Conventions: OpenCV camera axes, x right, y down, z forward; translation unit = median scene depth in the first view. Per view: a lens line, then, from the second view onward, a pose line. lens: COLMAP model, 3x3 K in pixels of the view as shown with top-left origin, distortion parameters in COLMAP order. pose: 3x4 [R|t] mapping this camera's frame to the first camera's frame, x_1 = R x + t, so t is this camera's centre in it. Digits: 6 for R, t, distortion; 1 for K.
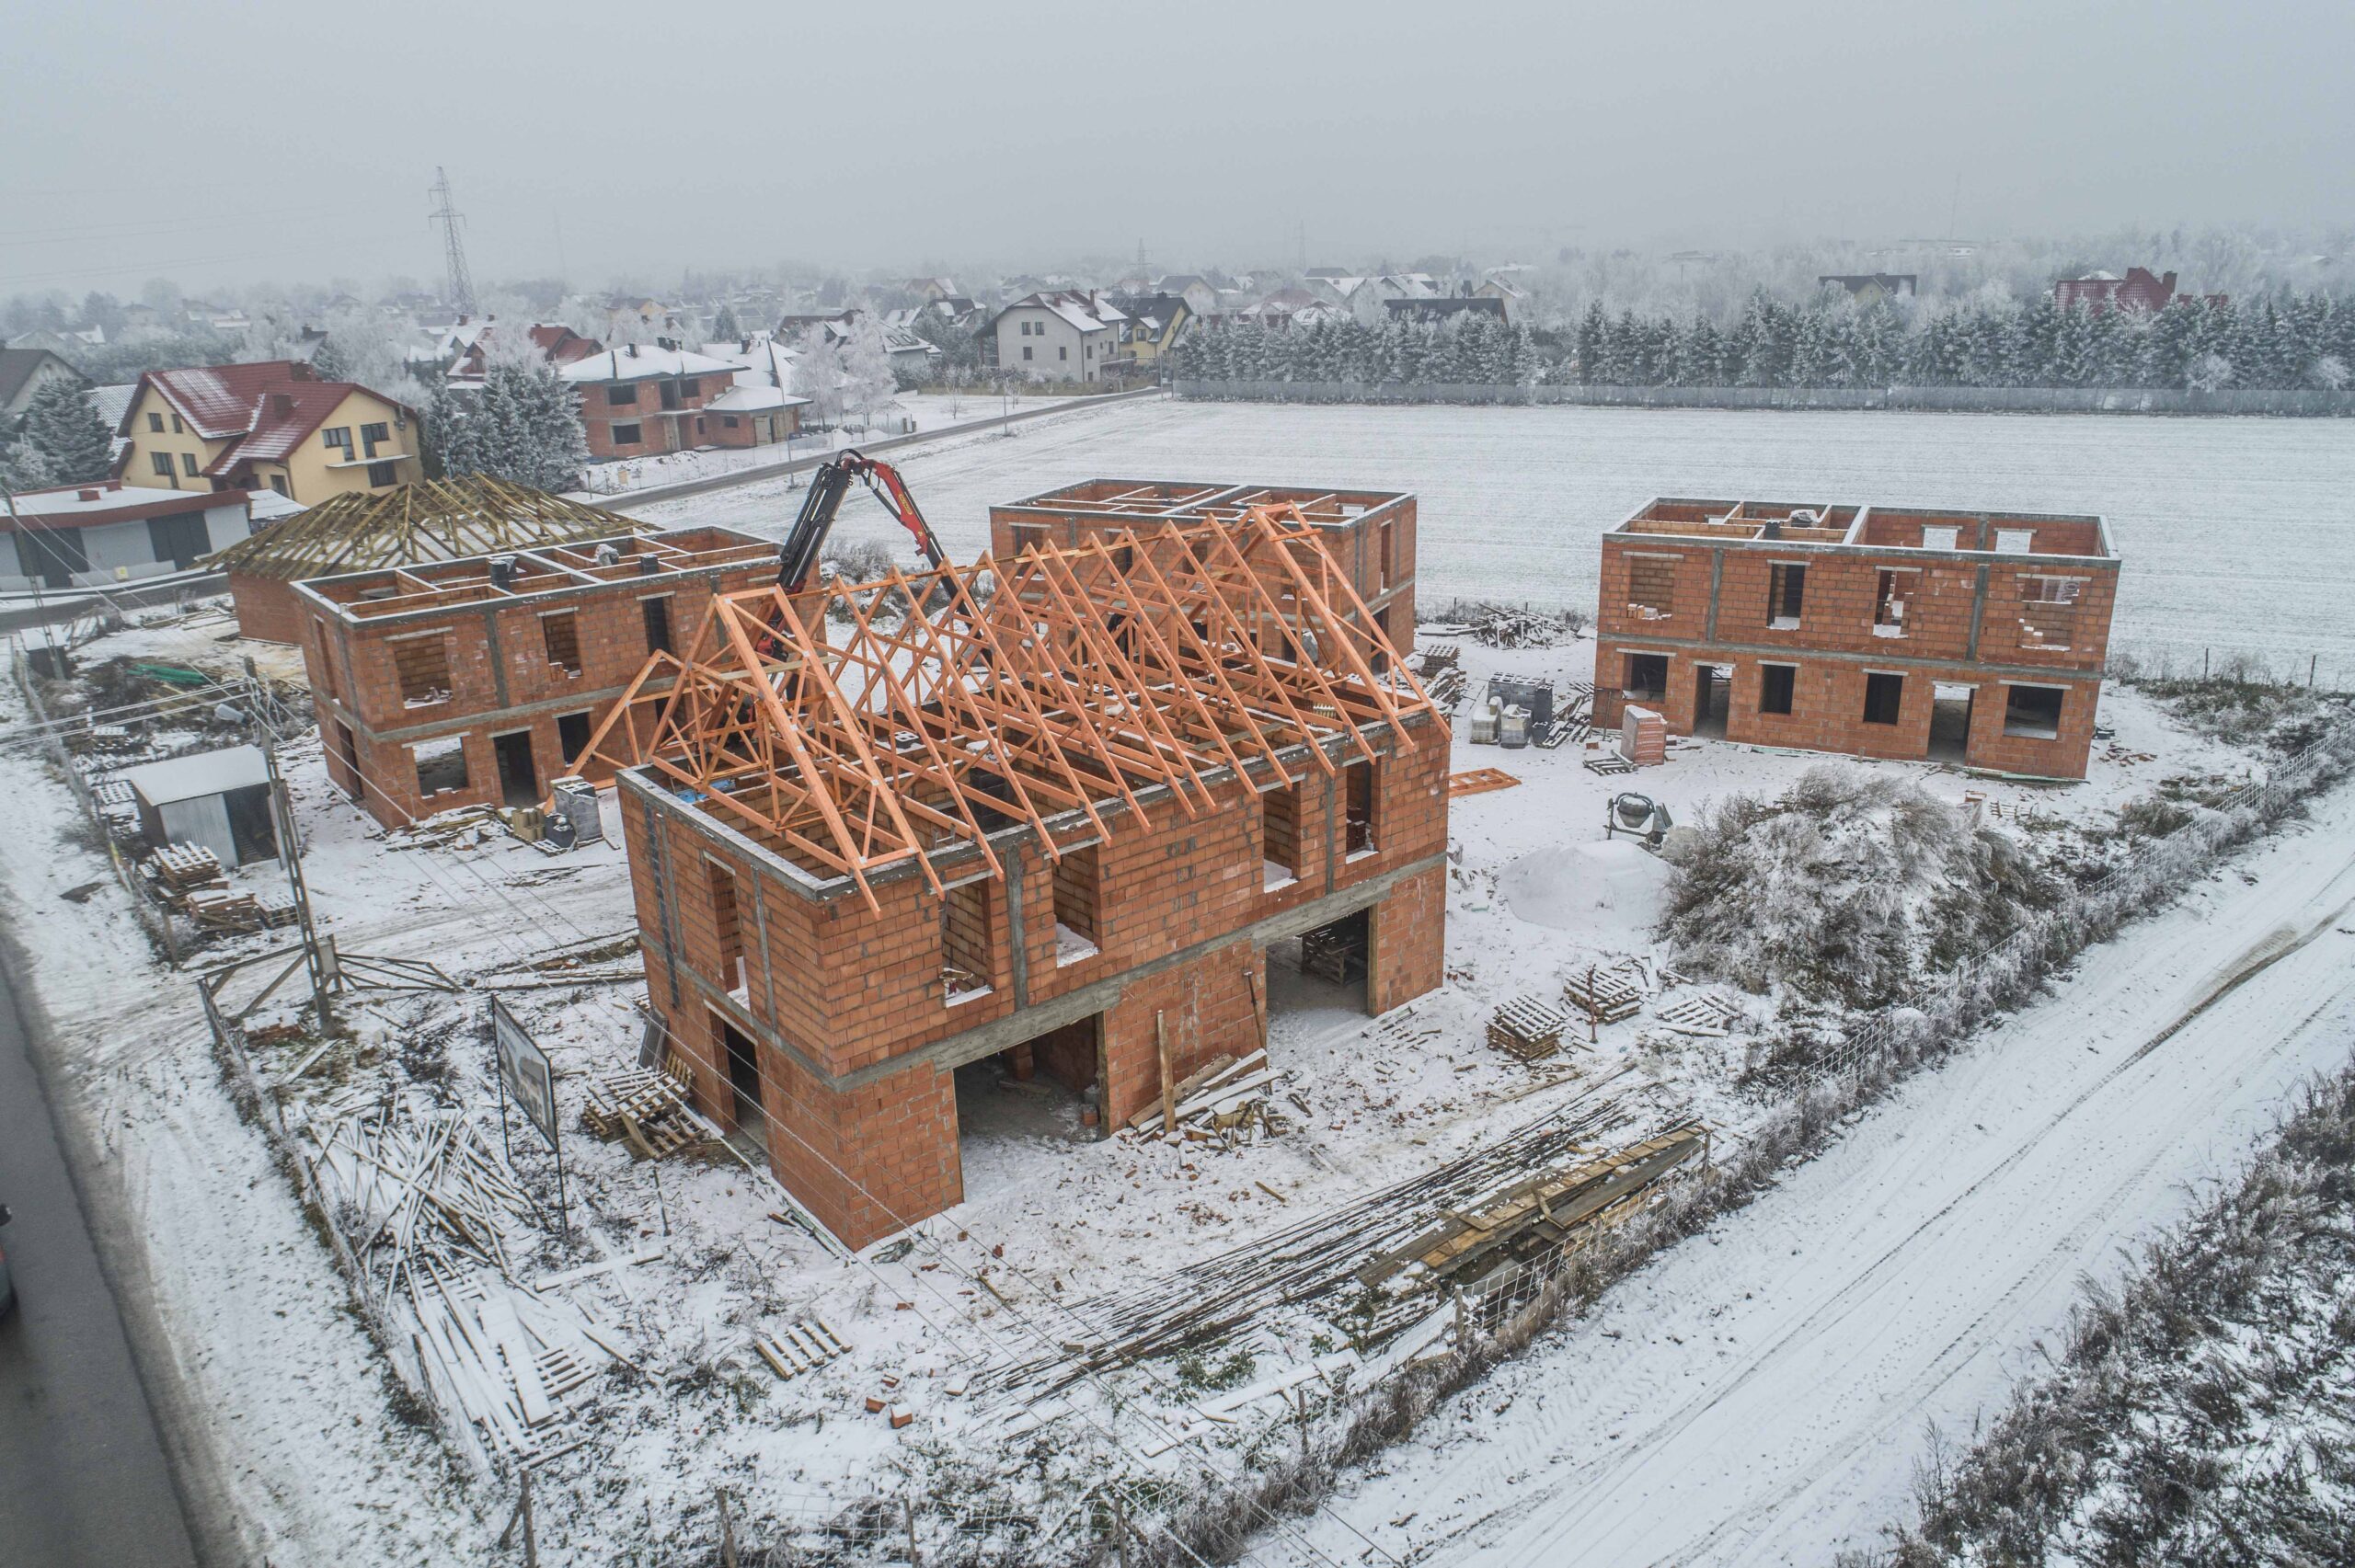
lens RADIAL K [[1577.7, 0, 1177.5], [0, 1577.7, 784.0], [0, 0, 1]] dist [-0.003472, -0.001554]
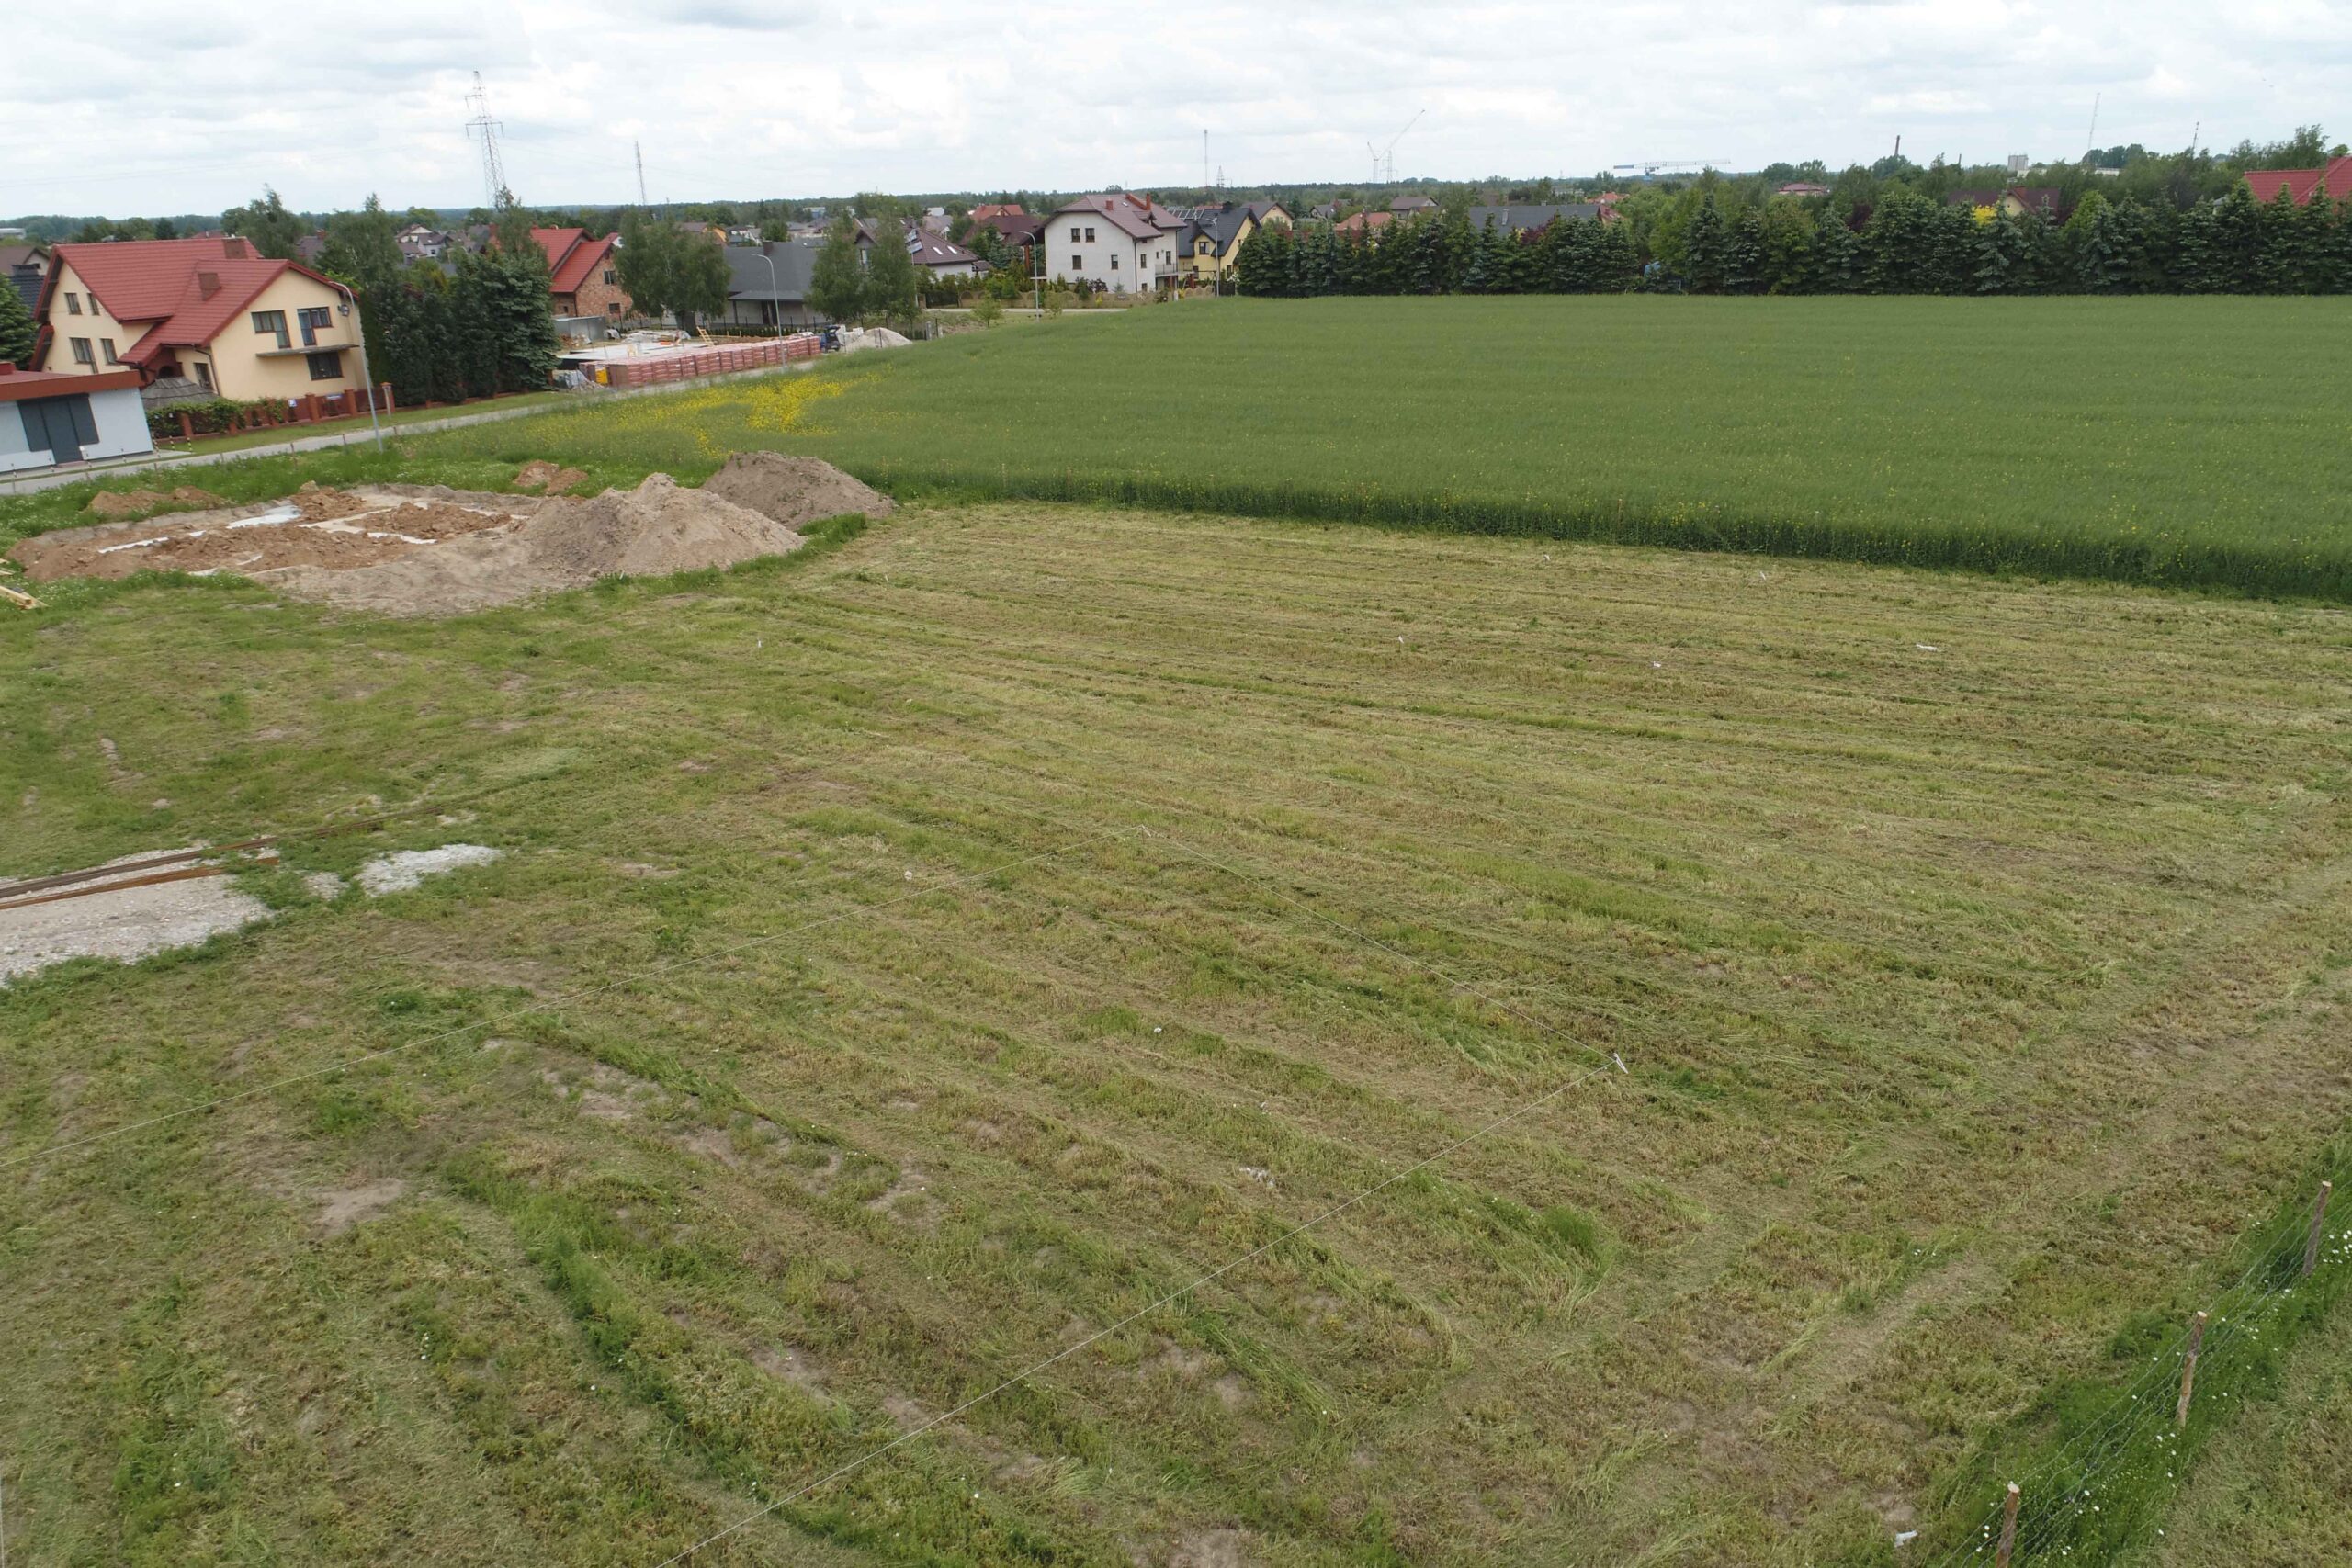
lens RADIAL K [[1575.7, 0, 1176.0], [0, 1575.7, 784.0], [0, 0, 1]] dist [-0.003472, -0.001554]
pose [[0.998522, 0.020736, -0.050239, 0.071381], [-0.019145, 0.999307, 0.031936, 0.007109], [0.050866, -0.030927, 0.998227, 0.335679]]
